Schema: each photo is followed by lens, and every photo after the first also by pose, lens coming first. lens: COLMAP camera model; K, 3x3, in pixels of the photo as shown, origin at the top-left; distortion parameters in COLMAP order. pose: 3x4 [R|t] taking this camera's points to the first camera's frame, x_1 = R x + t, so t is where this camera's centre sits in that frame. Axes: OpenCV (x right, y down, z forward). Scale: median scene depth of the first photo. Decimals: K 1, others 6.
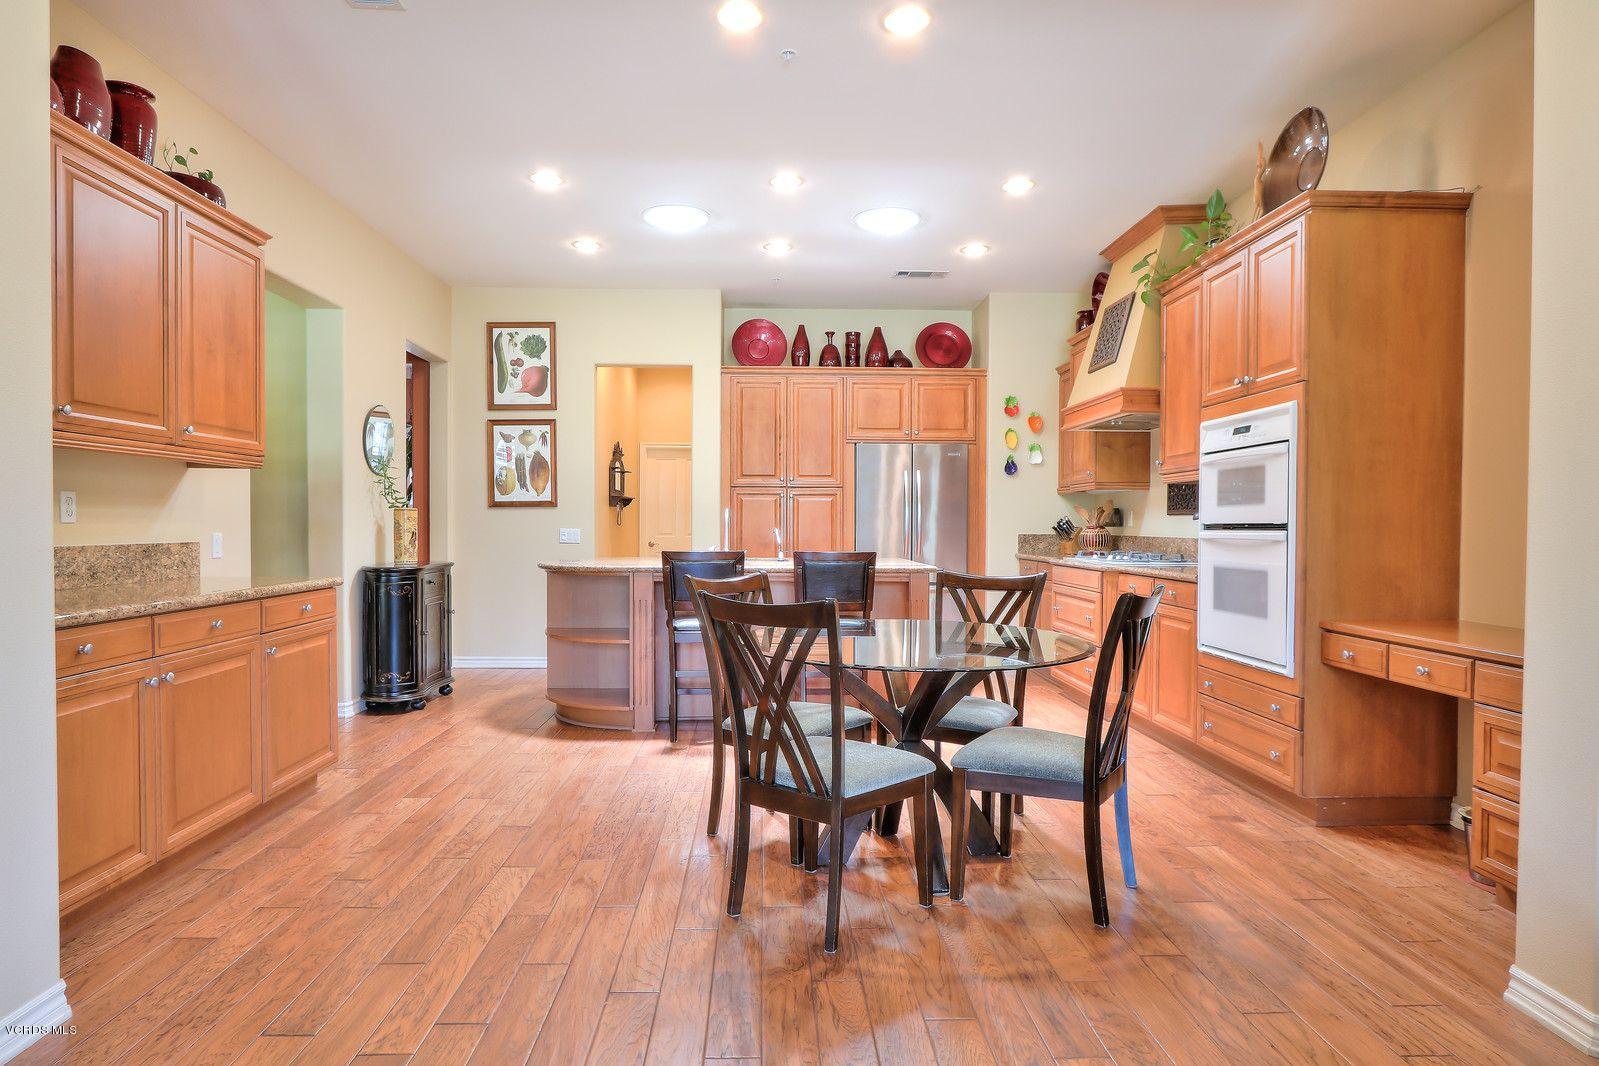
lens RADIAL K [[922.4, 0, 799.2], [0, 922.4, 536.3], [0, 0, 1]] dist [-0.010127, -0.001149]
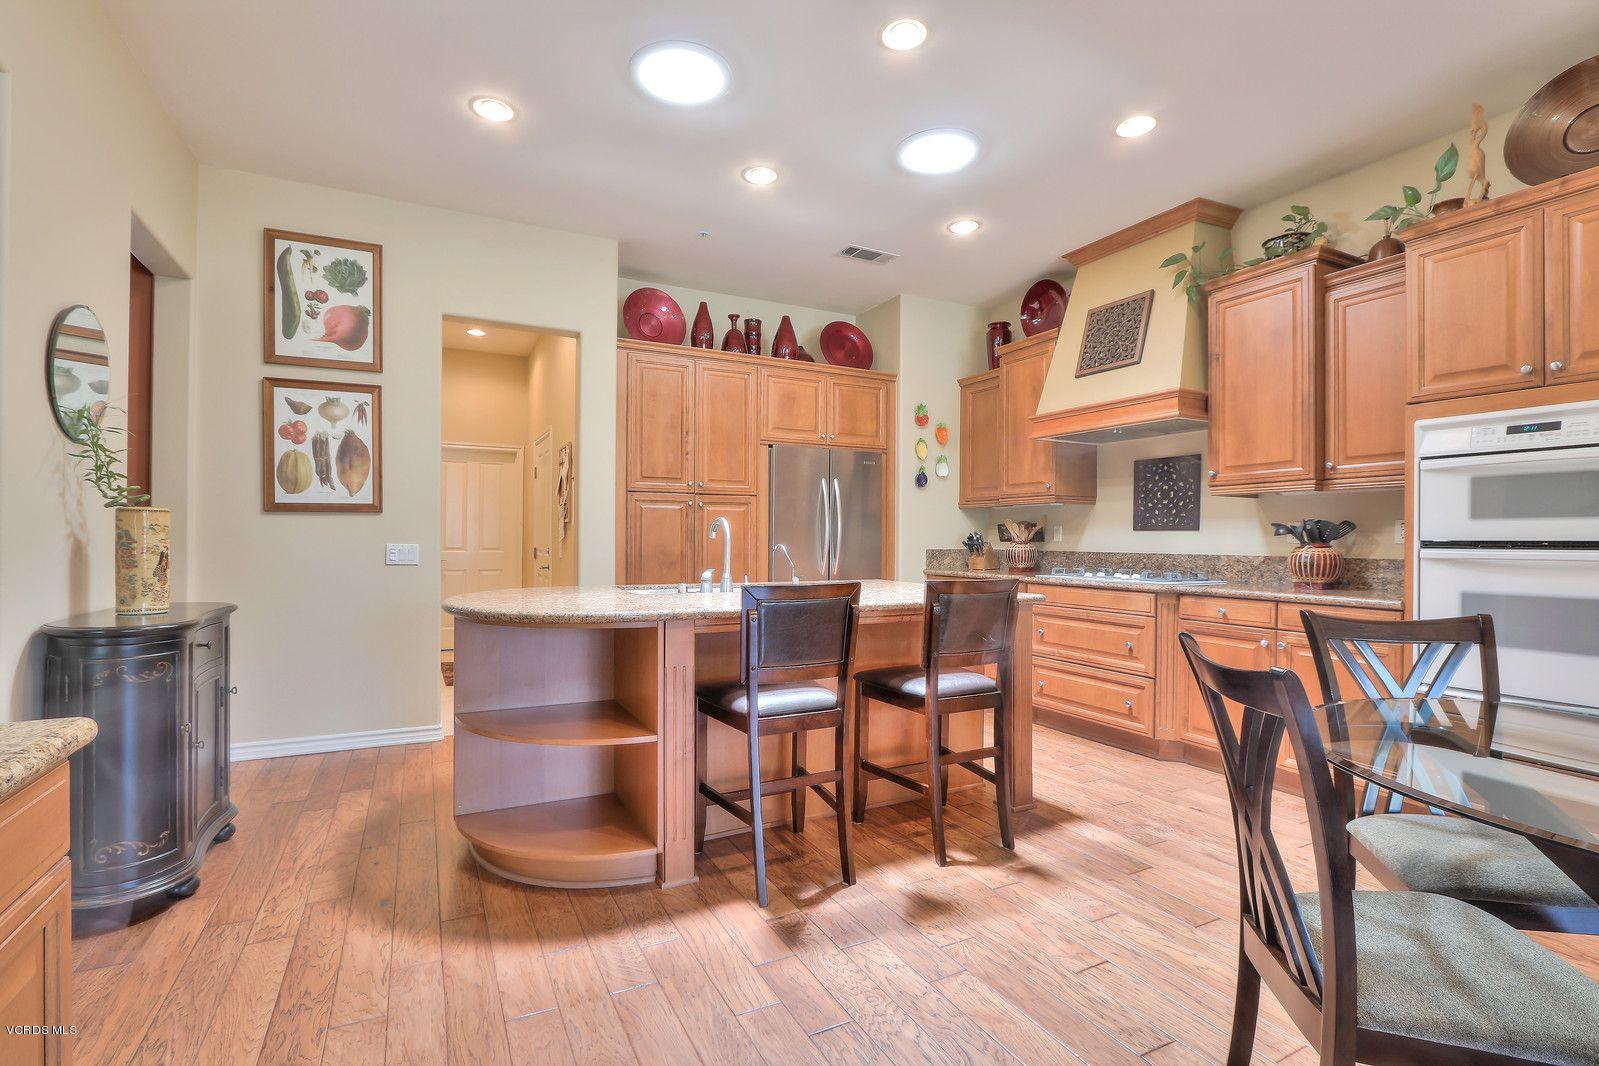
lens RADIAL K [[743.0, 0, 800.3], [0, 743.0, 531.4], [0, 0, 1]] dist [-0.008439, 0.003188]
pose [[0.907987, 0.005594, 0.418960, -0.211312], [0.002633, 0.999815, -0.019057, -0.006562], [-0.418989, 0.018406, 0.907805, 0.366715]]
